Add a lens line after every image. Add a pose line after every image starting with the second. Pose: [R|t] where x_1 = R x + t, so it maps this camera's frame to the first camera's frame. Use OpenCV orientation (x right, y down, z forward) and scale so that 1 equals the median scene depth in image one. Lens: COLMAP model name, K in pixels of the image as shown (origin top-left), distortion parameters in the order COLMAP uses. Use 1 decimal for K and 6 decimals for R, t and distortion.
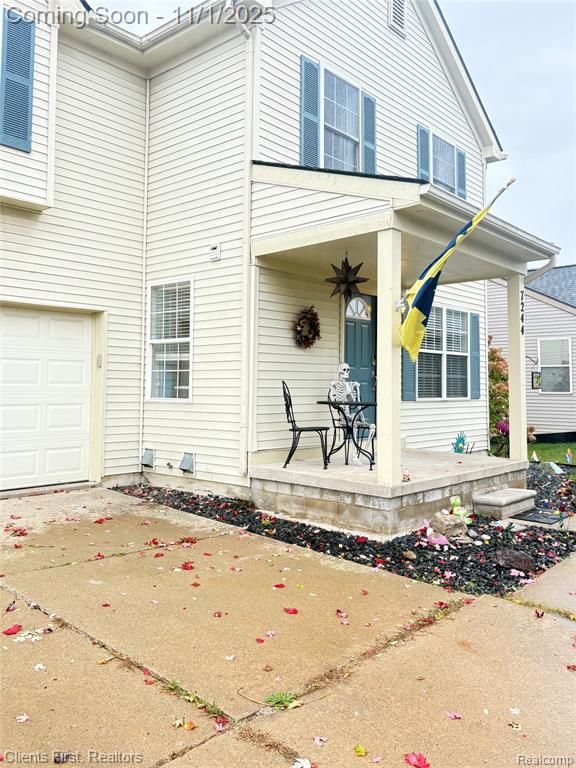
lens RADIAL K [[639.7, 0, 287.8], [0, 639.7, 341.6], [0, 0, 1]] dist [0.002860, 0.000033]
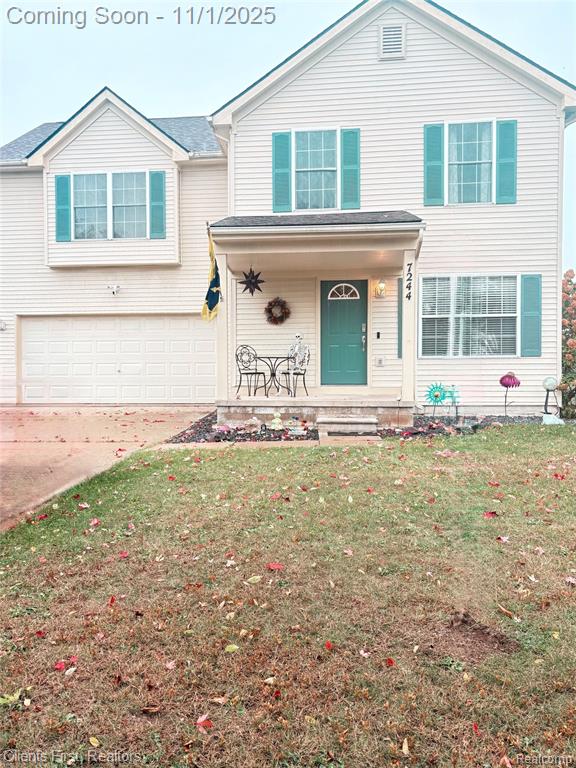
lens RADIAL K [[606.9, 0, 258.2], [0, 606.9, 381.2], [0, 0, 1]] dist [0.007811, -0.001293]
pose [[0.581346, 0.000196, -0.813656, 1.148569], [0.067281, 0.996564, 0.048312, 0.070722], [0.810870, -0.082830, 0.579335, 0.076735]]
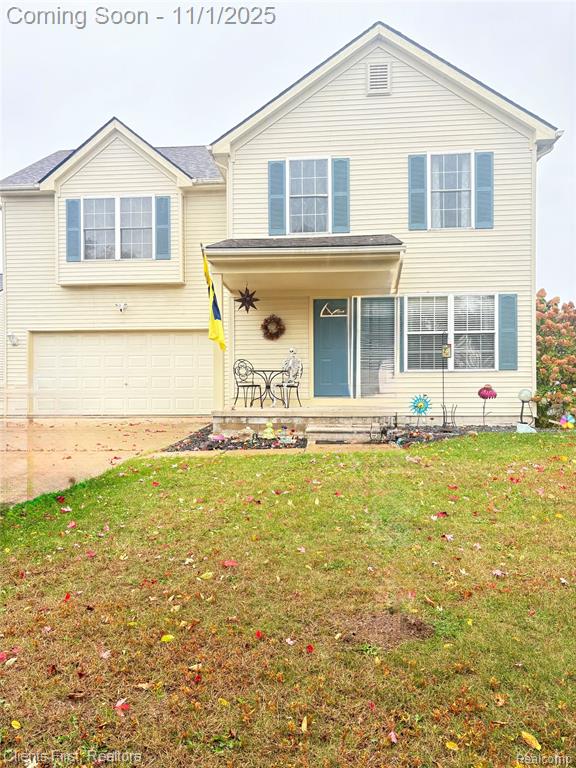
lens RADIAL K [[573.9, 0, 288.0], [0, 573.9, 384.0], [0, 0, 1]] dist [0.006674, -0.000669]
pose [[0.602006, -0.015582, -0.798339, 1.180816], [0.066935, 0.997275, 0.031008, 0.077307], [0.795681, -0.072104, 0.601409, 0.108743]]
